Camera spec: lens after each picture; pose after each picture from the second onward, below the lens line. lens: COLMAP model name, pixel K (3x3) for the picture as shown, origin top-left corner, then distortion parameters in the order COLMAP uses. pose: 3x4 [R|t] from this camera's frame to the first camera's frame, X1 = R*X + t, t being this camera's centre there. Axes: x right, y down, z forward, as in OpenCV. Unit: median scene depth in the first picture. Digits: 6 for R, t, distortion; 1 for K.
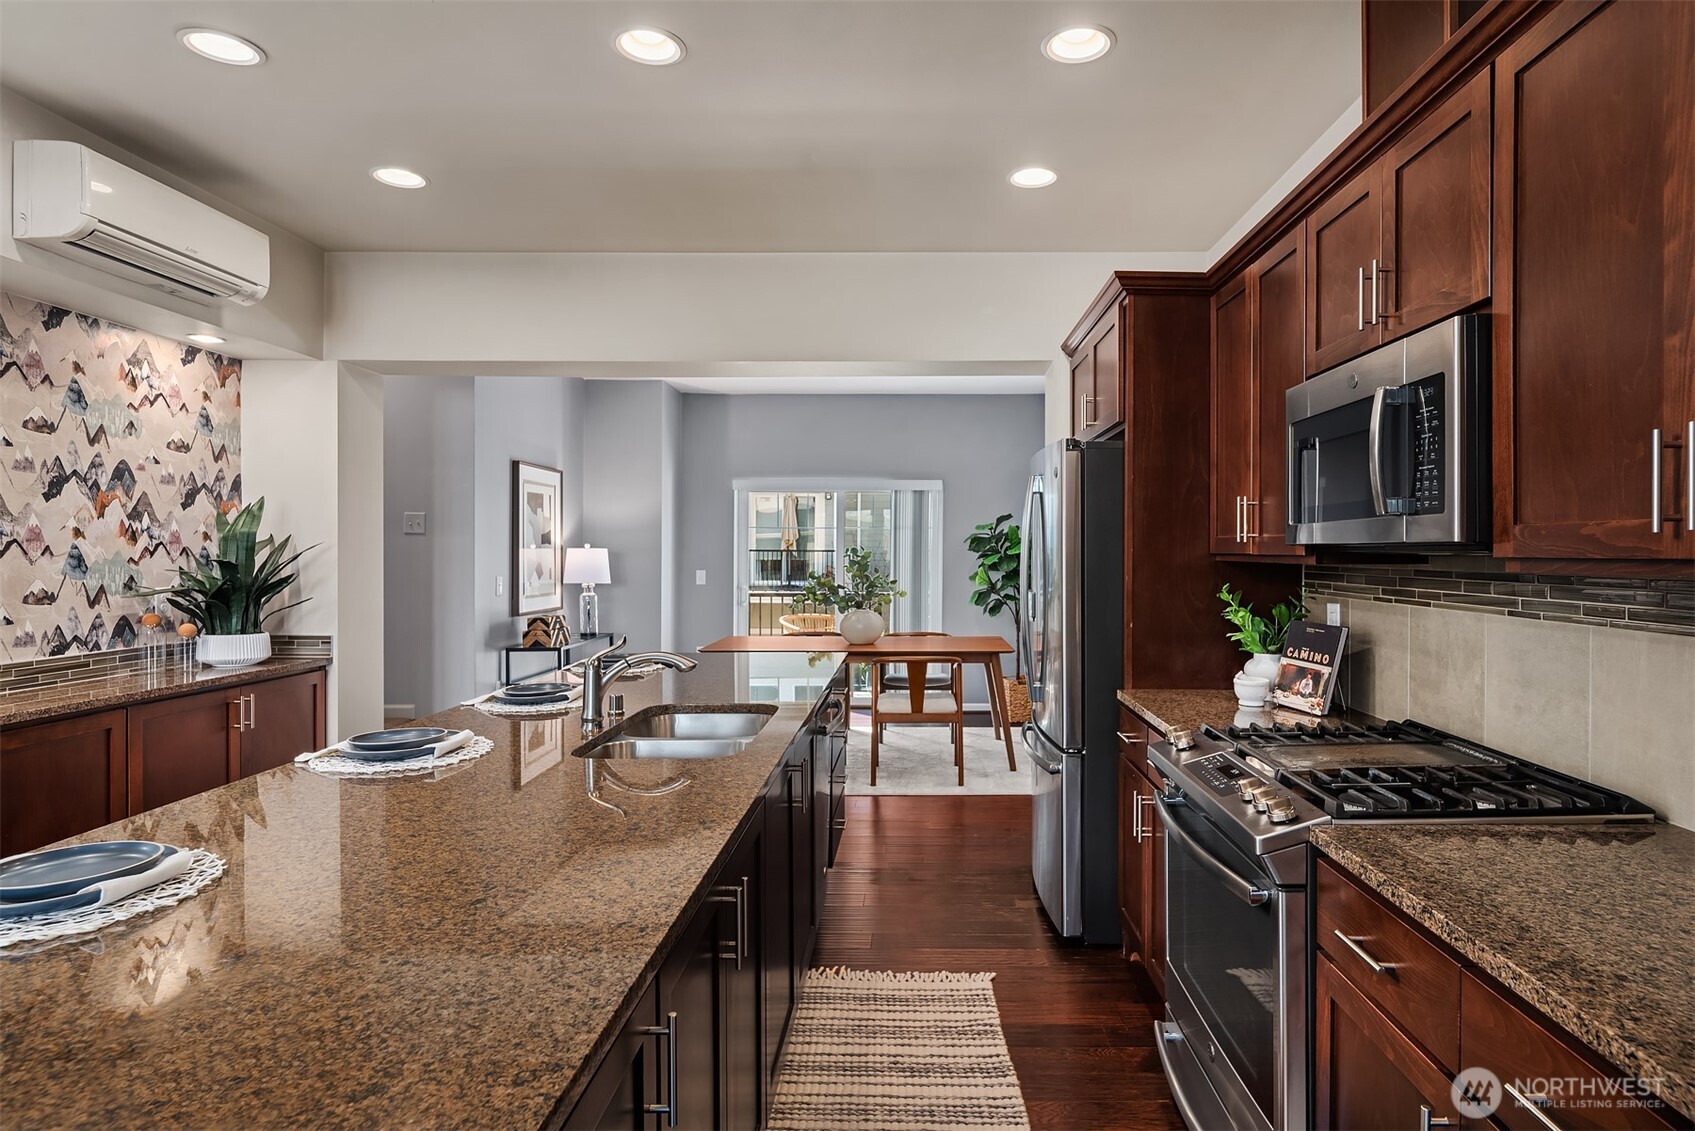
lens RADIAL K [[909.0, 0, 905.1], [0, 909.0, 559.8], [0, 0, 1]] dist [0.003480, -0.001296]
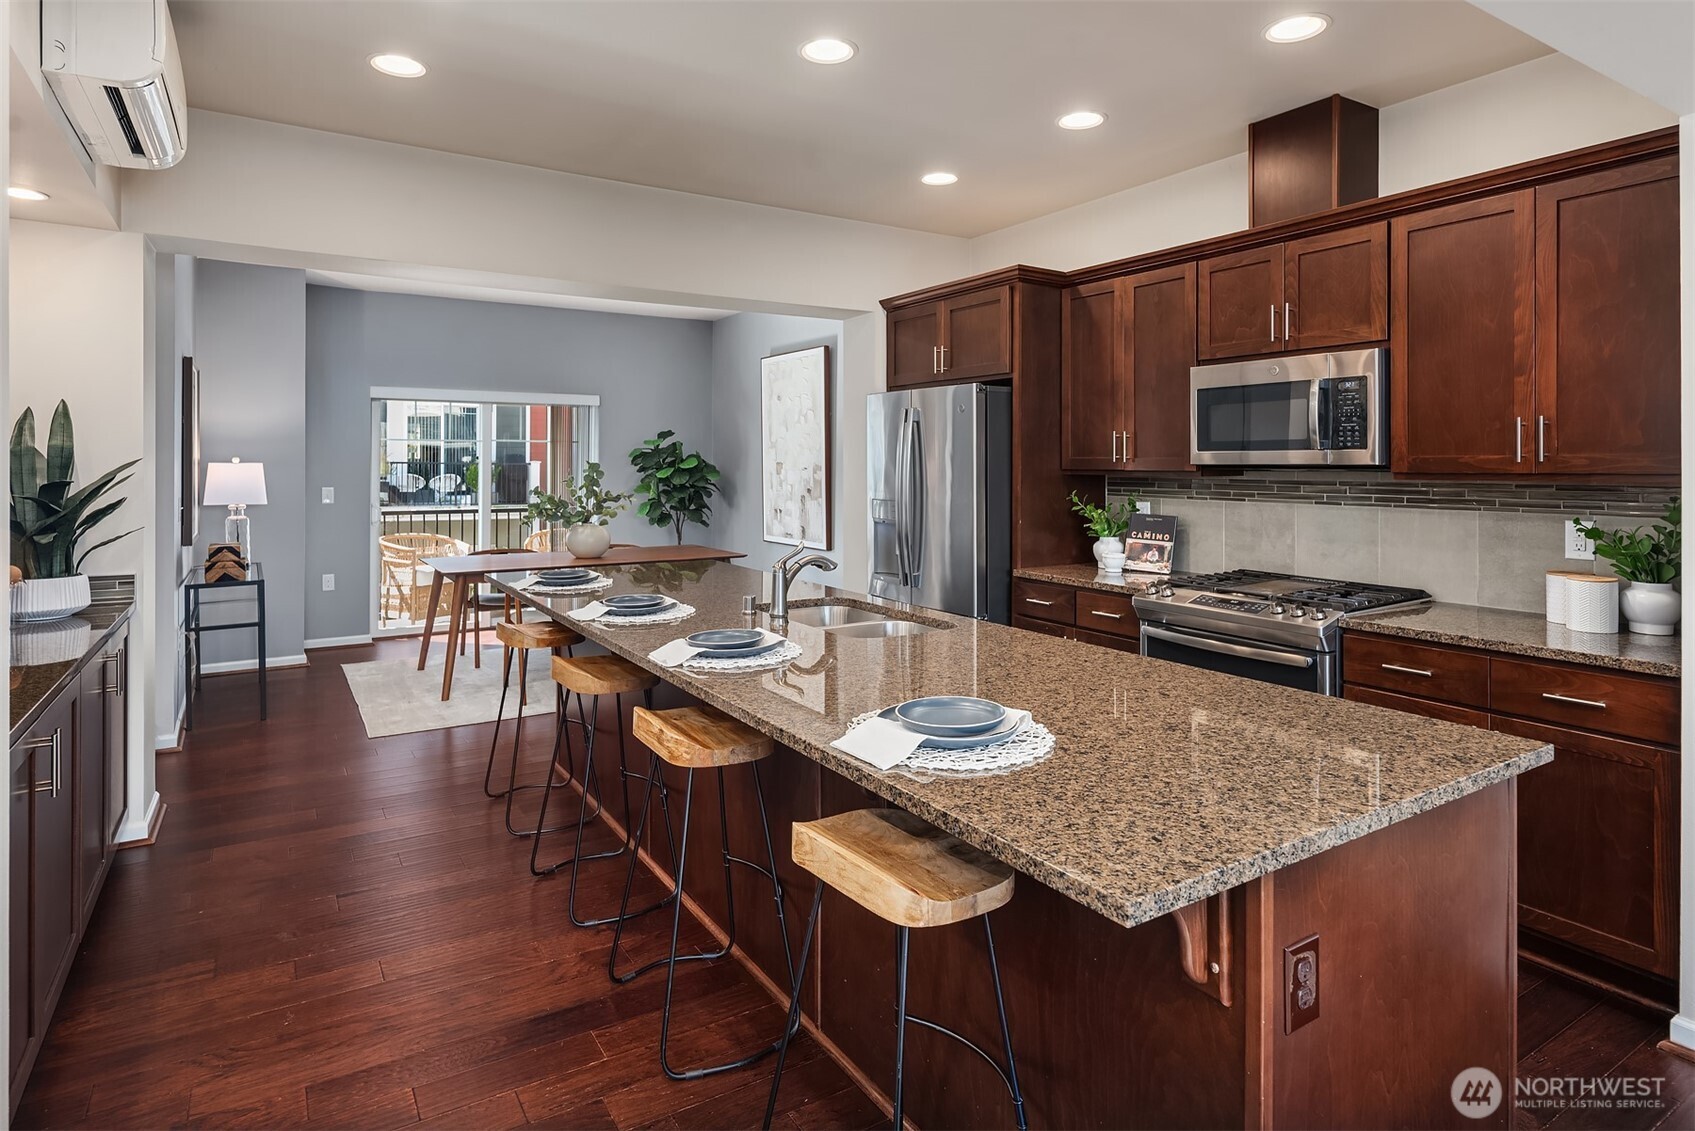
lens RADIAL K [[909.0, 0, 831.5], [0, 909.0, 466.5], [0, 0, 1]] dist [0.003480, -0.001296]
pose [[0.843500, -0.001785, 0.537126, -0.669179], [0.004798, 0.999980, -0.004212, -0.006125], [-0.537108, 0.006130, 0.843491, -0.002511]]
